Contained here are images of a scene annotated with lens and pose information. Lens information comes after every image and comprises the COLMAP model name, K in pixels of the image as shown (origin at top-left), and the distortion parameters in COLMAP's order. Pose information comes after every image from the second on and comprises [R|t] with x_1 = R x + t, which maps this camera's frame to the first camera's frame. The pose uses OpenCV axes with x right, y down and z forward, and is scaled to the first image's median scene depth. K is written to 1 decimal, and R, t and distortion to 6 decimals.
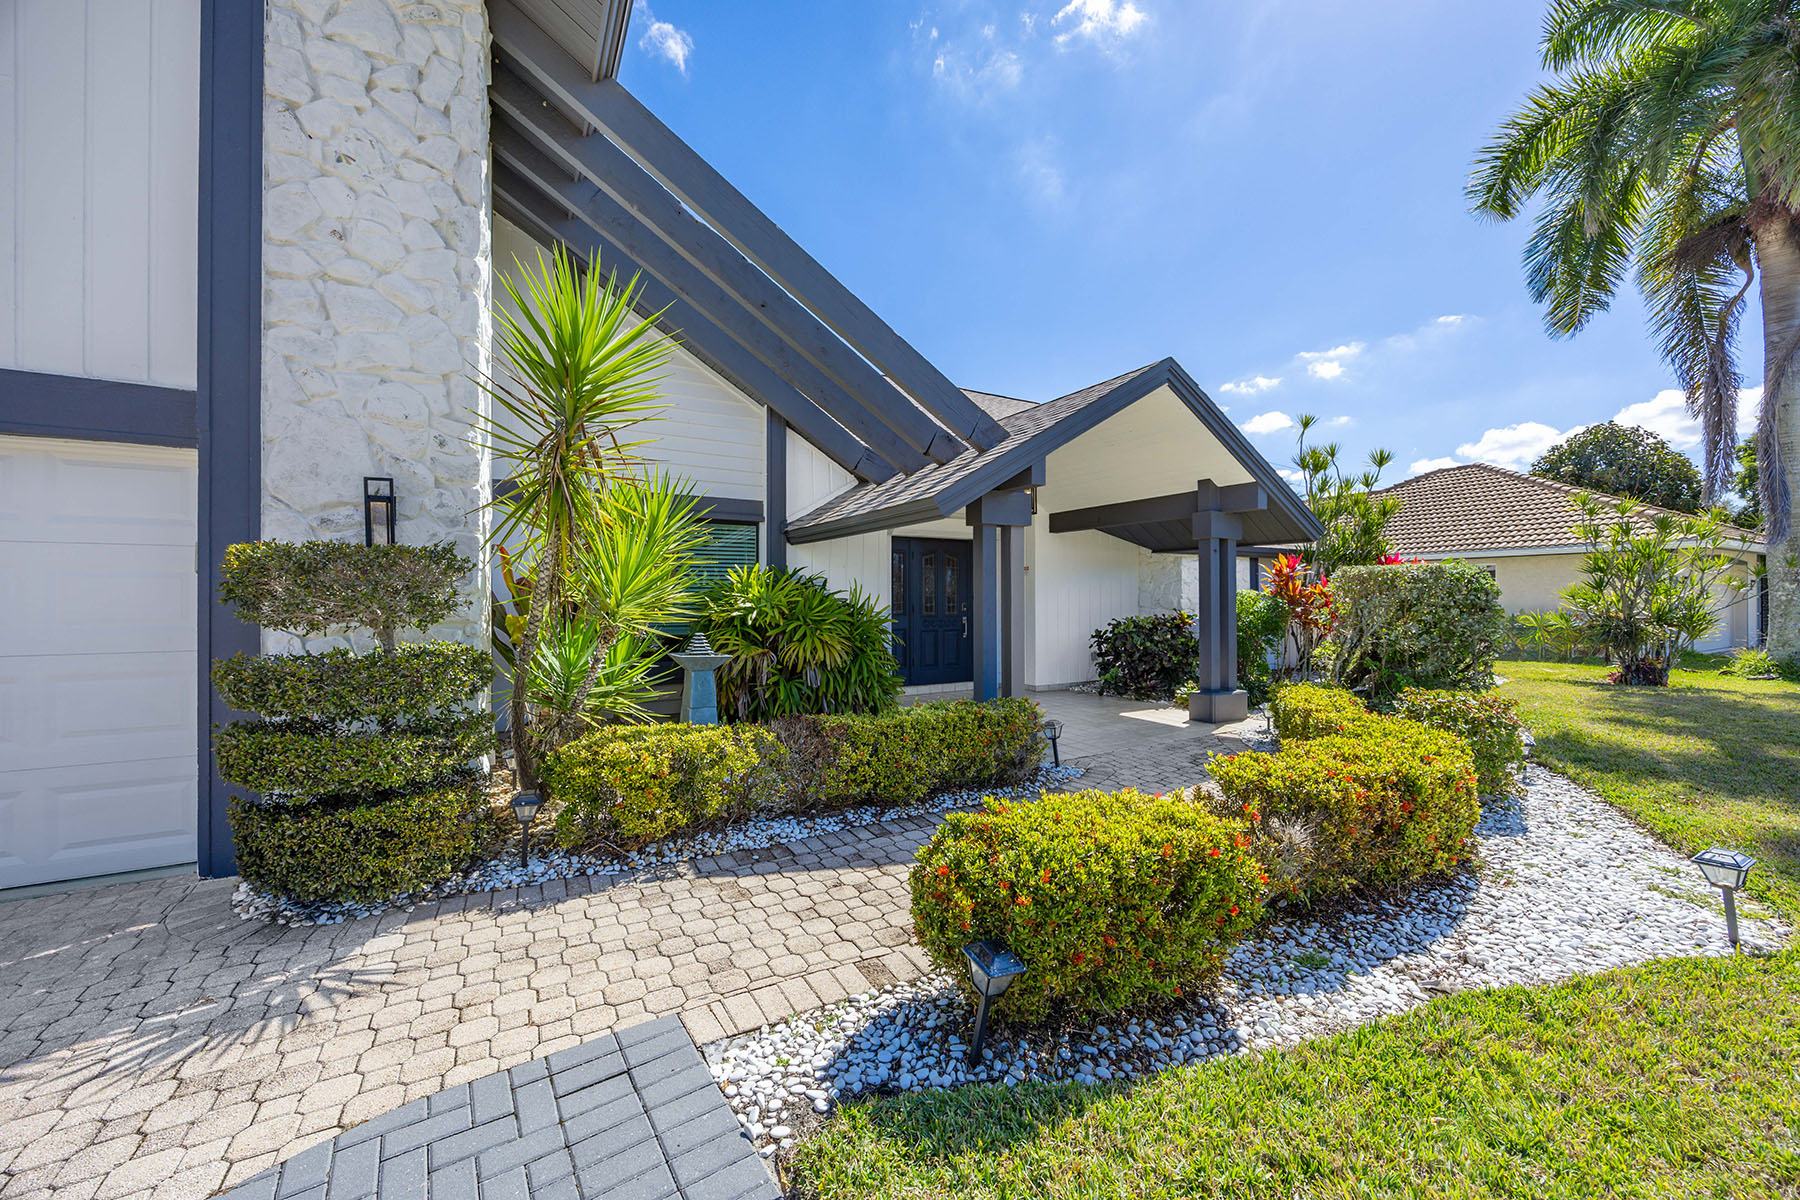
lens RADIAL K [[701.6, 0, 909.3], [0, 701.6, 598.1], [0, 0, 1]] dist [-0.002027, -0.000263]
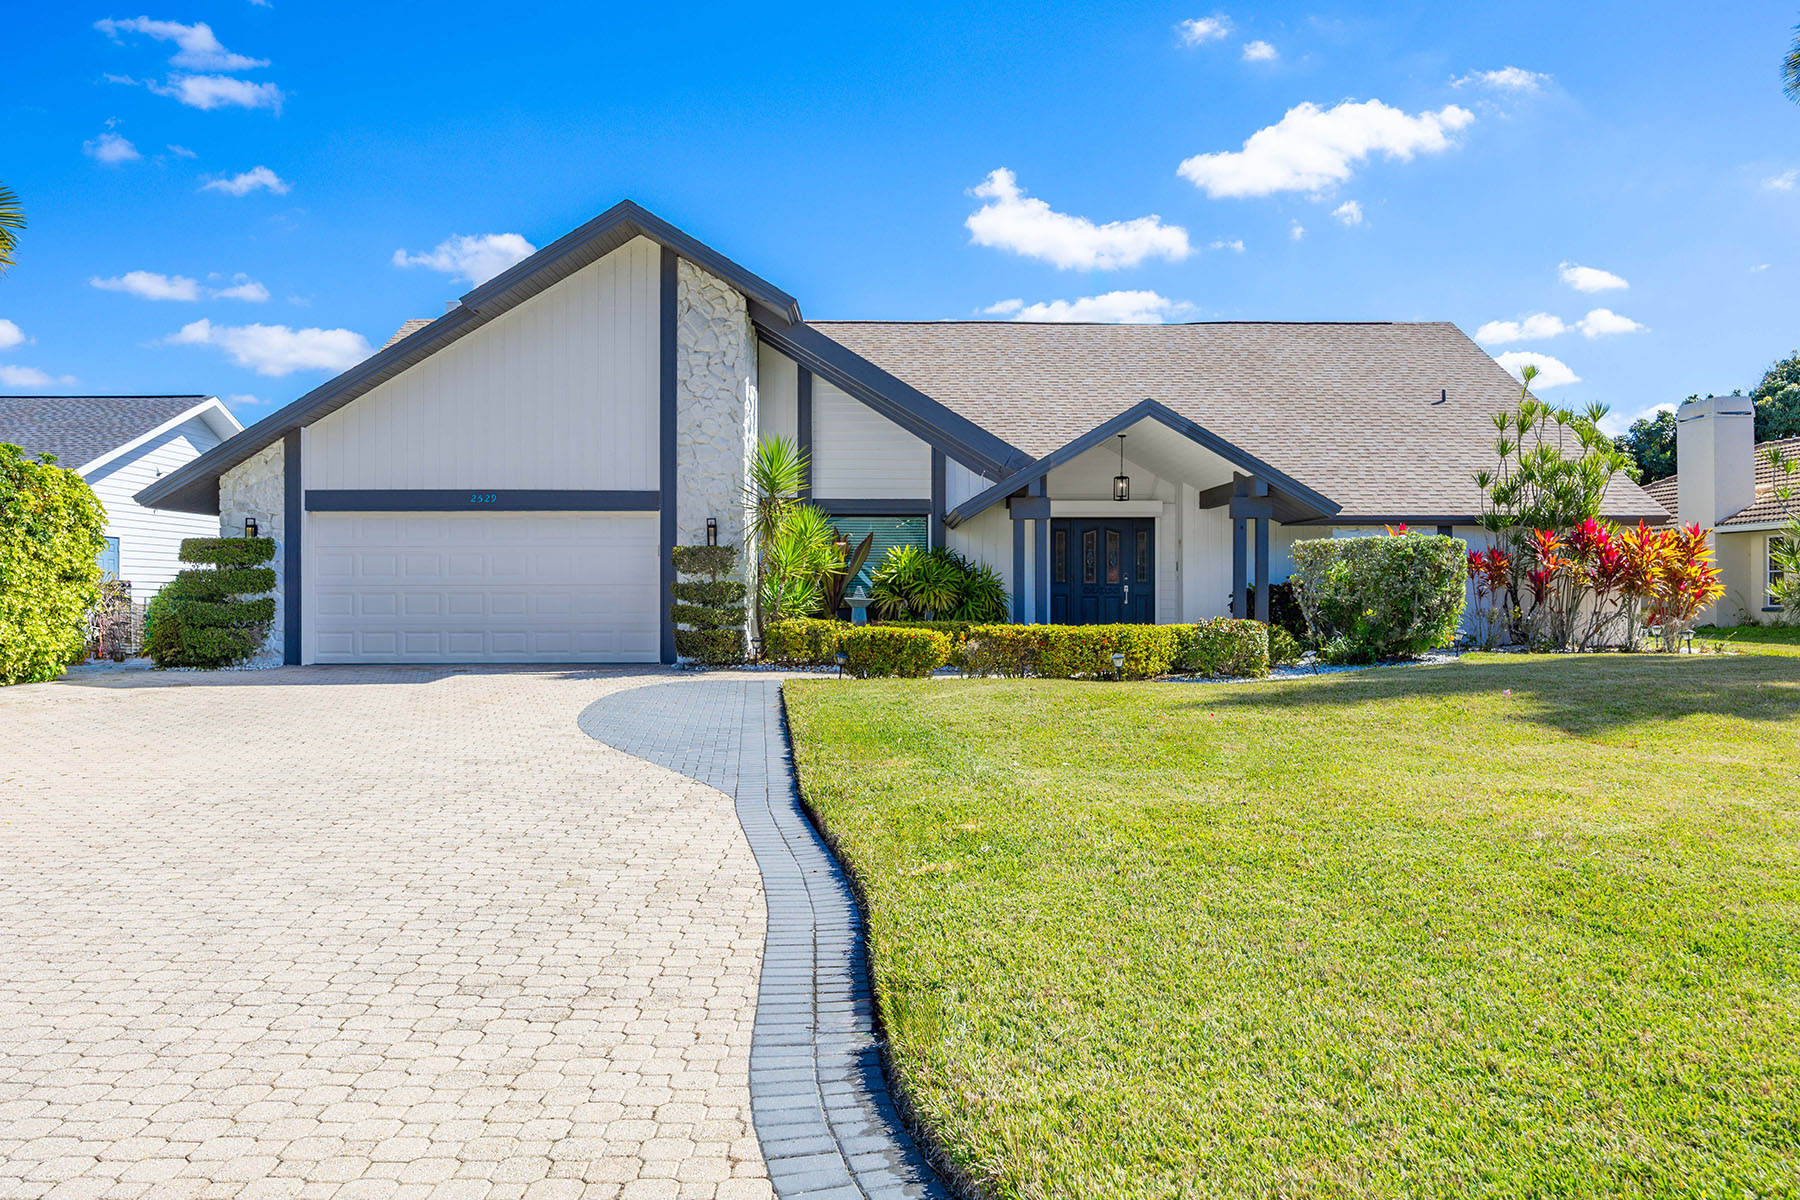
lens RADIAL K [[1337.7, 0, 887.1], [0, 1337.7, 596.9], [0, 0, 1]] dist [-0.005453, 0.000288]
pose [[0.869988, 0.003304, -0.493062, 2.142383], [0.000503, 0.999971, 0.007590, 0.077520], [0.493072, -0.006851, 0.869961, -2.844779]]
